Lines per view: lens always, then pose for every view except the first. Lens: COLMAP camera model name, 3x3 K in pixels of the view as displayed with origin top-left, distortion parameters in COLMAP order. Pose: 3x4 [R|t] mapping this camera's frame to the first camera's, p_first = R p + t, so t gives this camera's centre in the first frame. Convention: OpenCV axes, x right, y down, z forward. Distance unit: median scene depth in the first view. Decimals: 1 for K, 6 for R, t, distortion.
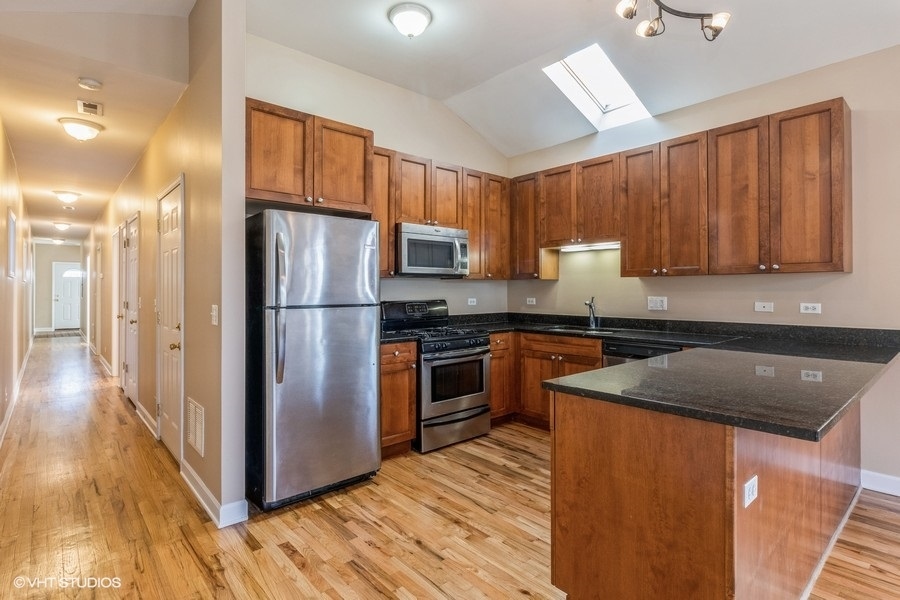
lens RADIAL K [[450.2, 0, 441.6], [0, 450.2, 288.1], [0, 0, 1]] dist [0.003501, -0.002815]
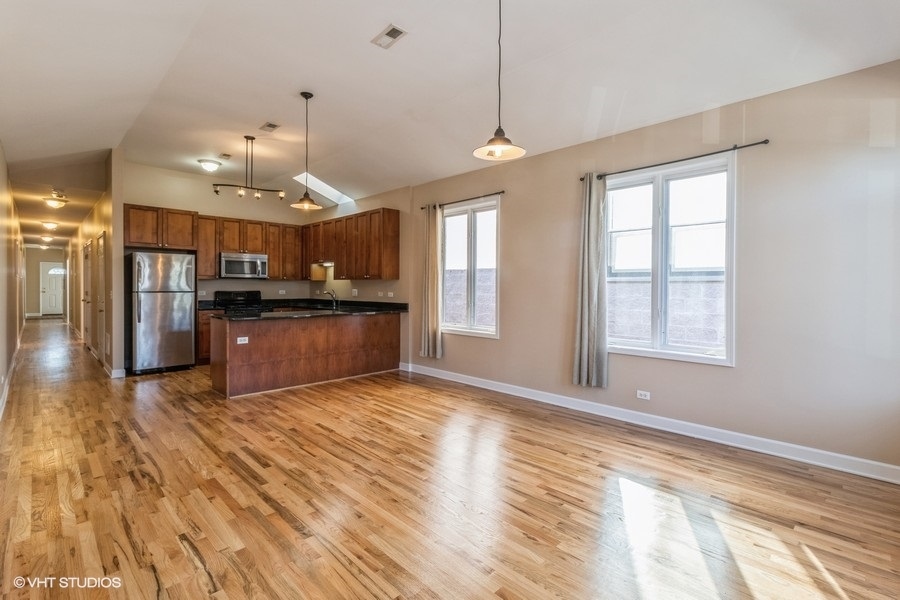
lens RADIAL K [[418.1, 0, 449.6], [0, 418.1, 292.3], [0, 0, 1]] dist [0.001319, 0.000215]
pose [[0.998010, 0.005879, 0.062776, 0.698631], [-0.007129, 0.999780, 0.019709, -0.007848], [-0.062646, -0.020118, 0.997833, -0.813157]]
